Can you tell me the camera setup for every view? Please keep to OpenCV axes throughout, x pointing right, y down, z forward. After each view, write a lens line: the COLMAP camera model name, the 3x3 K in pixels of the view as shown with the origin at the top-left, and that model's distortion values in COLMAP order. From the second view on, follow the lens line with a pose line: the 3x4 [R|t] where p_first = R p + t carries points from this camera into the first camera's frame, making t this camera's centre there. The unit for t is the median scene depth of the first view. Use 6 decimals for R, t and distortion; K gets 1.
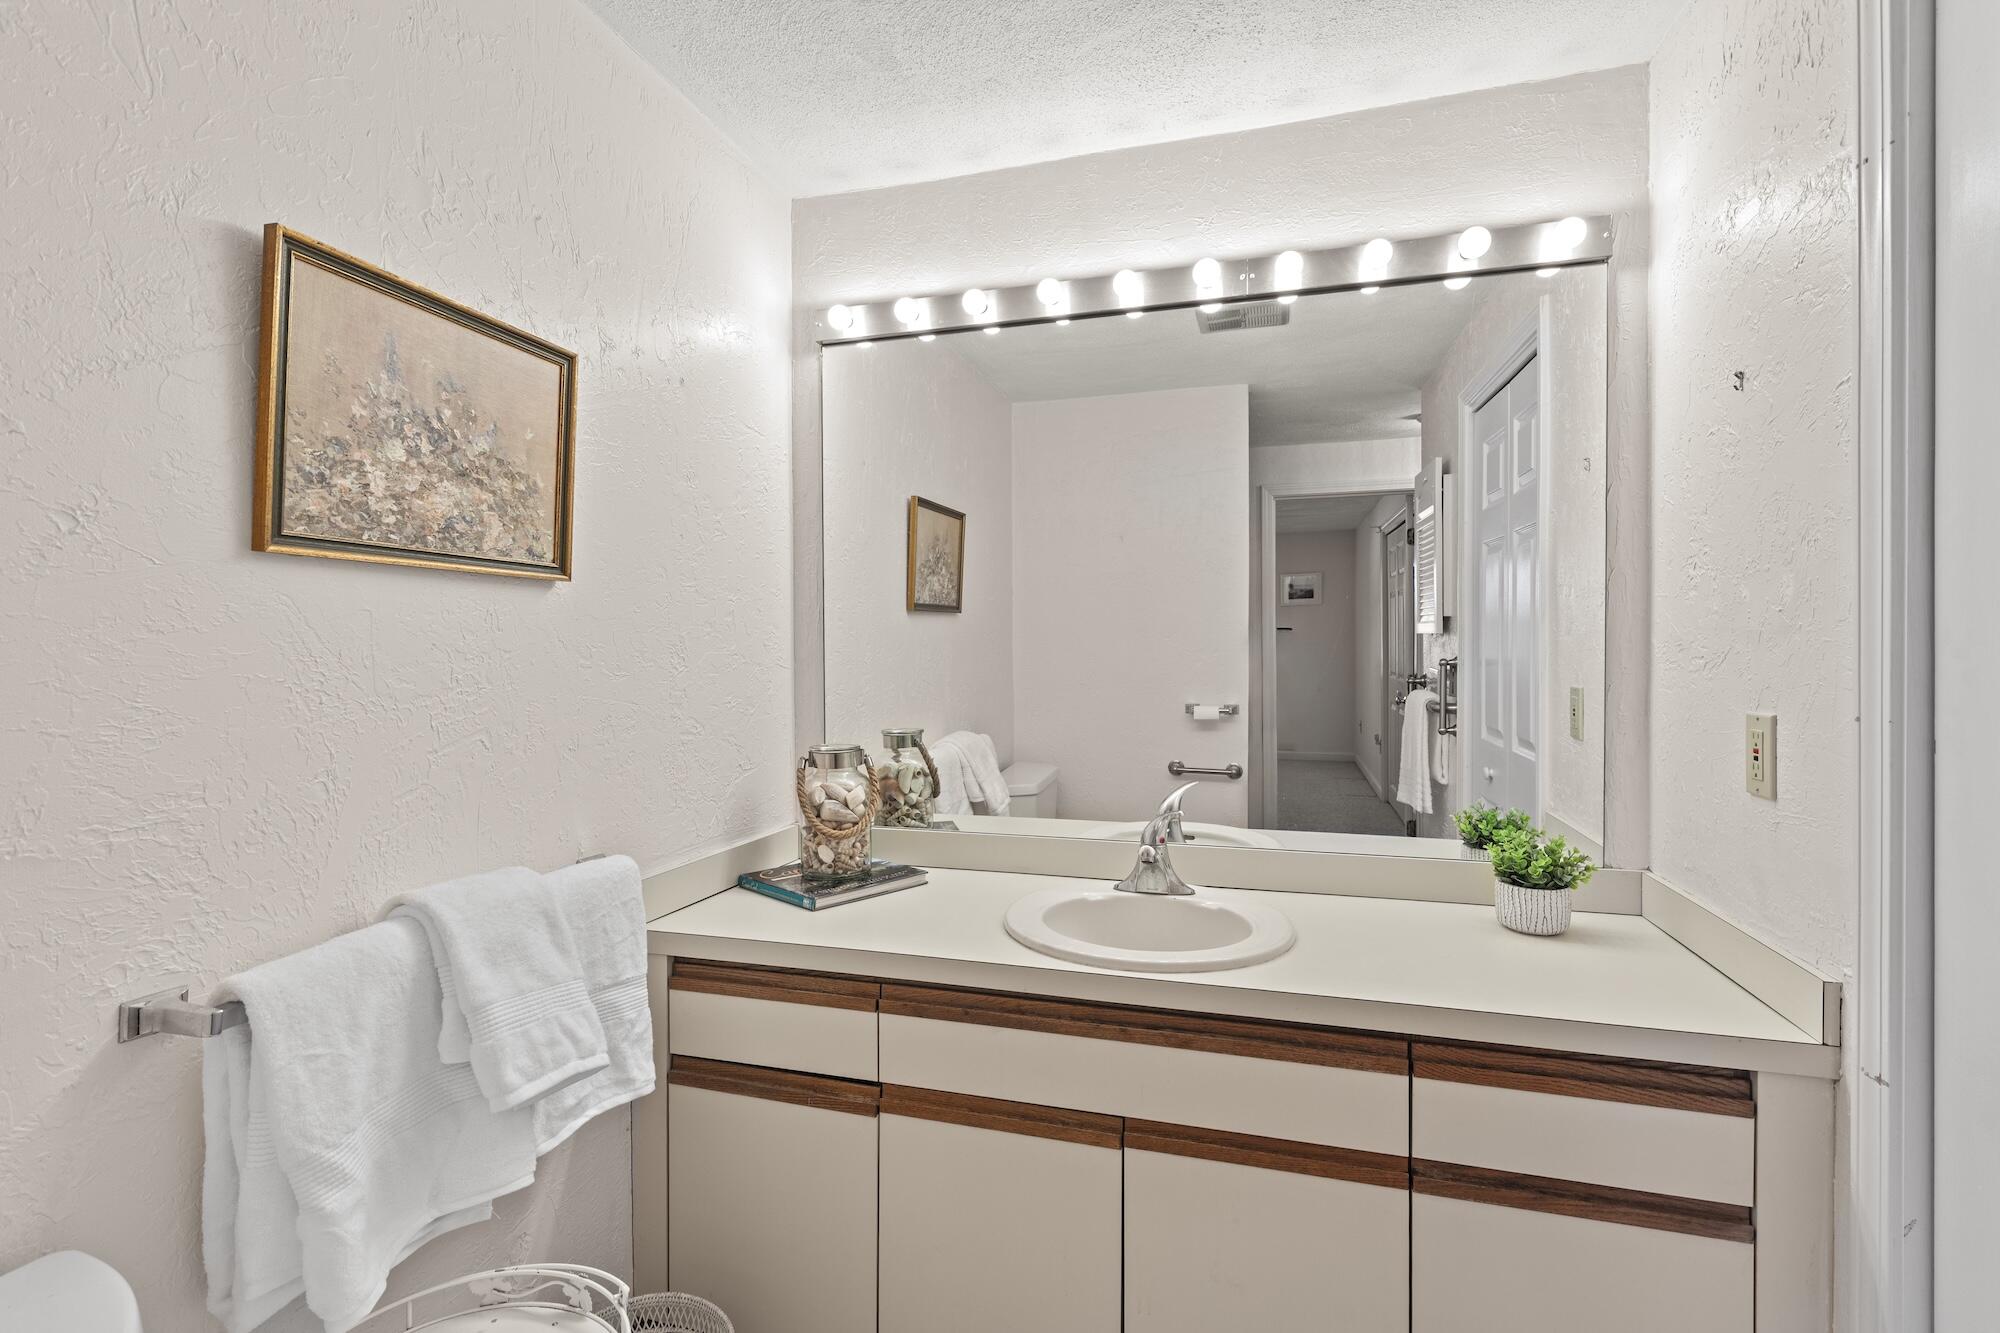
lens RADIAL K [[916.2, 0, 990.4], [0, 916.2, 649.9], [0, 0, 1]] dist [0.003524, -0.000157]
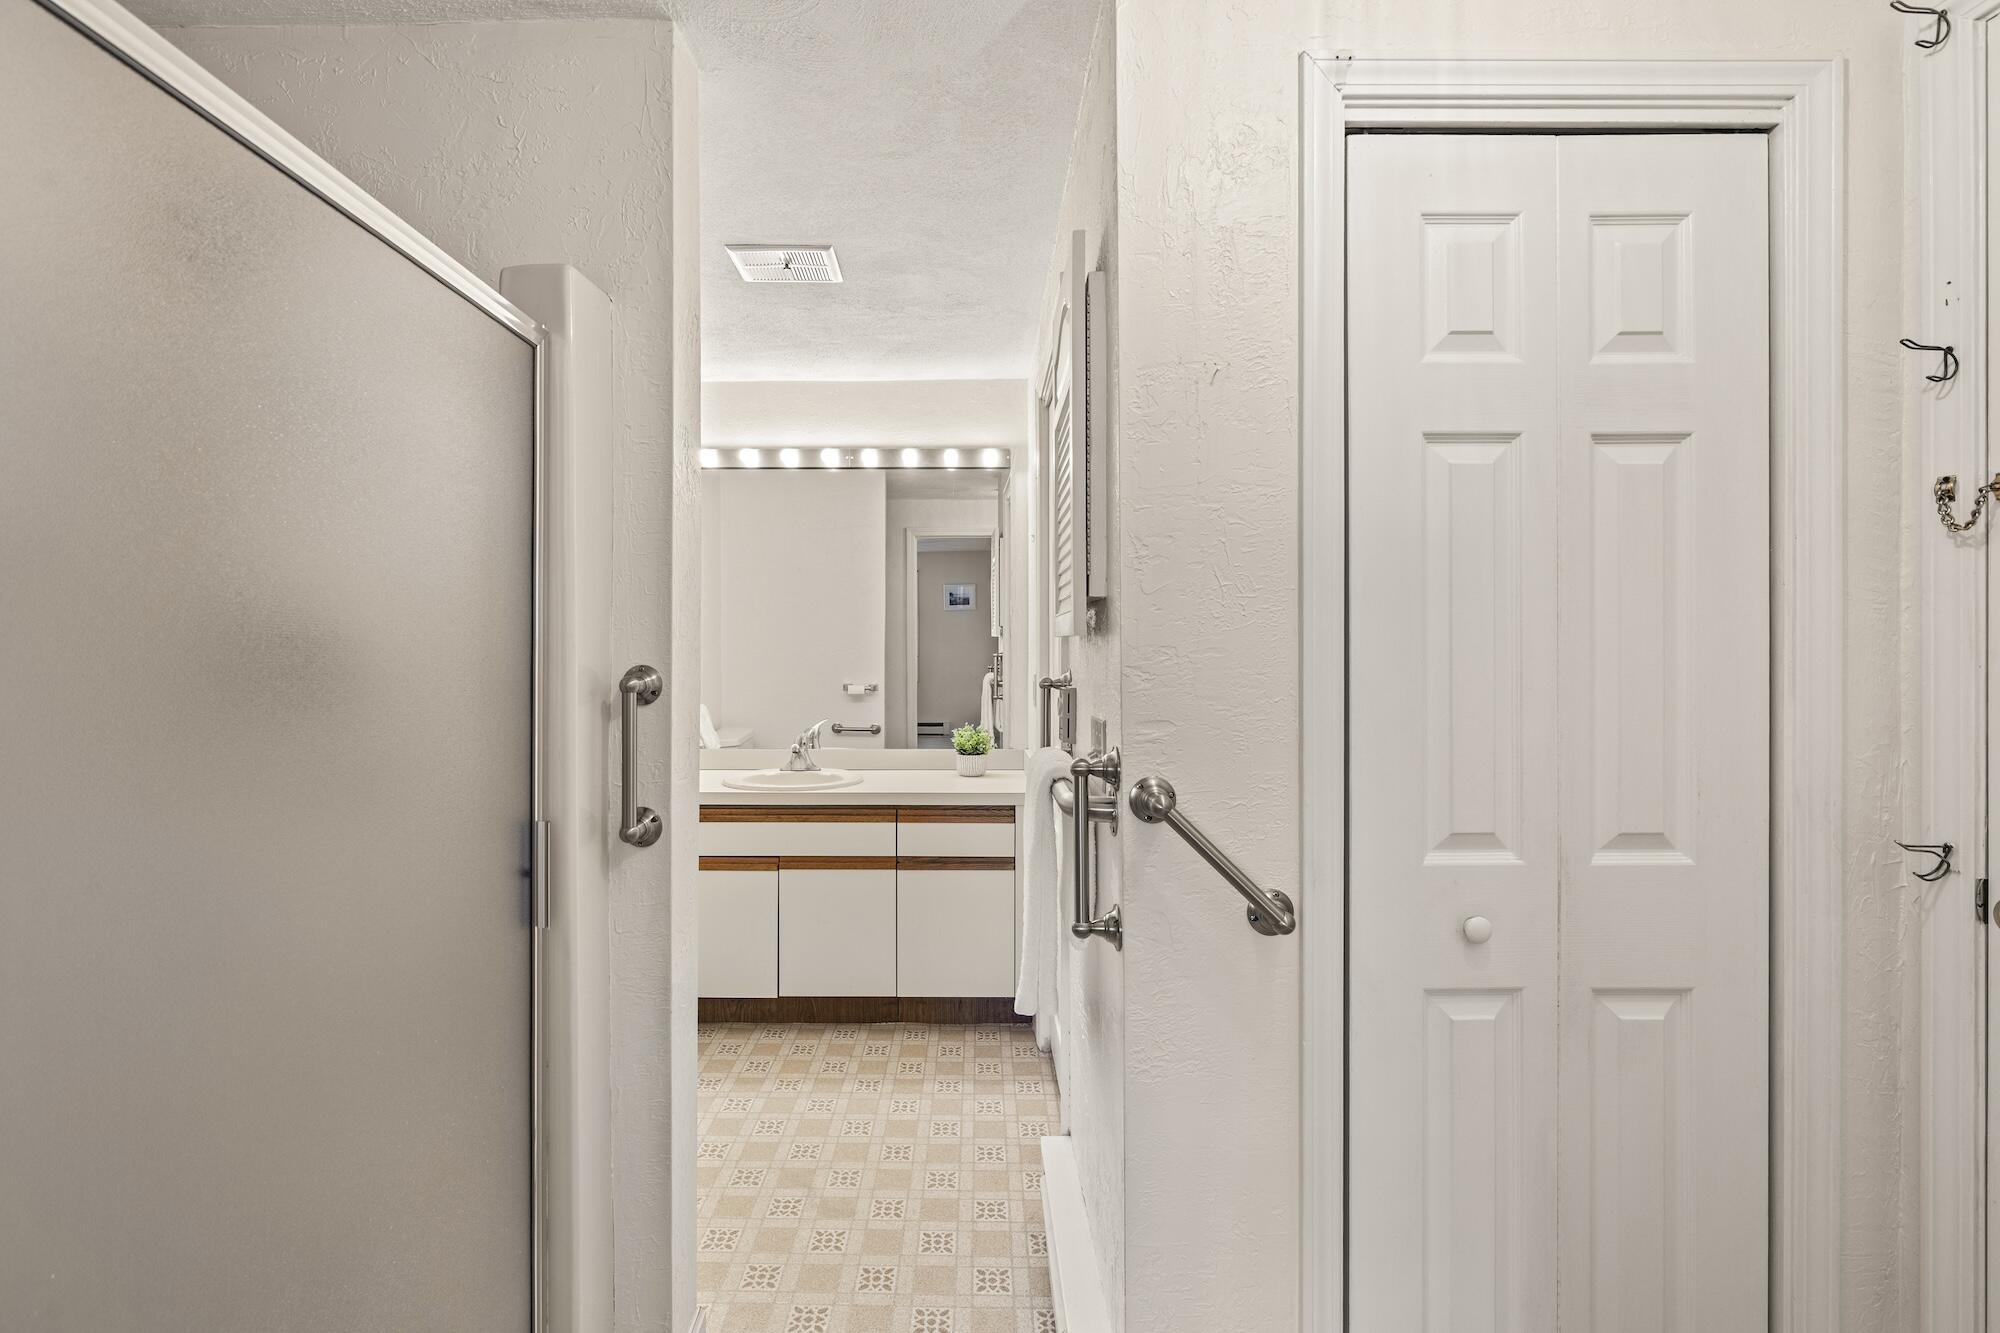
lens RADIAL K [[916.2, 0, 964.3], [0, 916.2, 642.2], [0, 0, 1]] dist [0.003524, -0.000157]
pose [[0.957355, 0.000539, 0.288912, -0.053455], [0.000707, 0.999991, -0.004208, -0.004327], [-0.288912, 0.004233, 0.957346, -0.979228]]
